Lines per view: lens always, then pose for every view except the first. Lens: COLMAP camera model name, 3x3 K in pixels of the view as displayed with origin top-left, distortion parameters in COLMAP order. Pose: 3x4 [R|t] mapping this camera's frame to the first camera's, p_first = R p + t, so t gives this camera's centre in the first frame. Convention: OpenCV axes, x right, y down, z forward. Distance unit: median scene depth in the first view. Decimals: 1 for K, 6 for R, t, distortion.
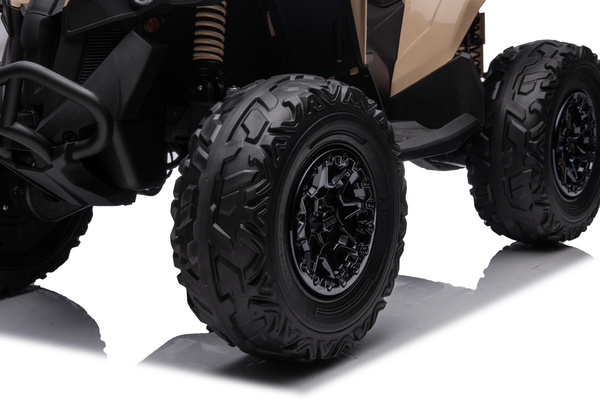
lens RADIAL K [[1099.1, 0, 278.3], [0, 1099.1, 198.9], [0, 0, 1]] dist [0.332960, 0.155514]
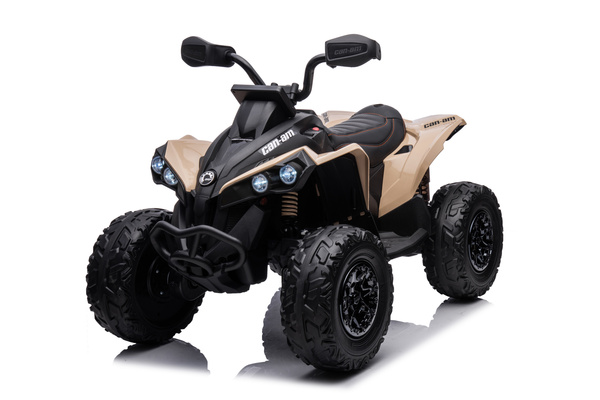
lens RADIAL K [[1139.7, 0, 398.1], [0, 1139.7, 200.3], [0, 0, 1]] dist [0.506331, 0.134337]
pose [[0.988122, -0.020133, 0.152344, -0.186736], [0.023137, 0.999571, -0.017968, -0.115637], [-0.151917, 0.021279, 0.988164, -1.031994]]
